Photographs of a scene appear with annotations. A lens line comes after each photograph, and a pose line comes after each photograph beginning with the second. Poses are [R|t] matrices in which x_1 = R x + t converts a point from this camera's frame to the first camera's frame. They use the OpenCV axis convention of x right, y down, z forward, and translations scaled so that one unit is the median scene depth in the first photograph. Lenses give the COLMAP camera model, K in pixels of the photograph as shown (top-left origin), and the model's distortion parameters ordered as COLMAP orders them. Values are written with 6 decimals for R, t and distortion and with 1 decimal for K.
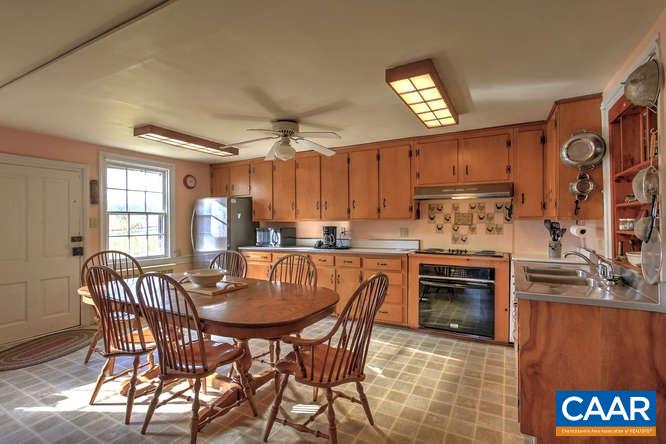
lens RADIAL K [[322.5, 0, 337.4], [0, 322.5, 220.8], [0, 0, 1]] dist [0.021135, 0.000374]
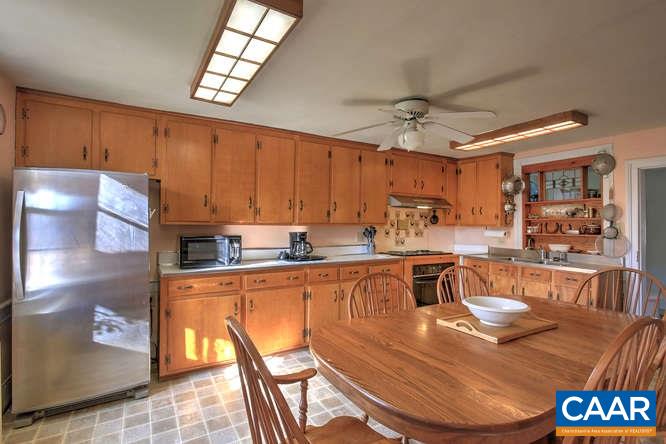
lens RADIAL K [[322.5, 0, 335.1], [0, 322.5, 224.9], [0, 0, 1]] dist [0.021135, 0.000374]
pose [[0.508078, 0.007437, 0.861279, -0.762065], [-0.013528, 0.999908, -0.000654, -0.000879], [-0.861205, -0.011319, 0.508132, 0.615823]]
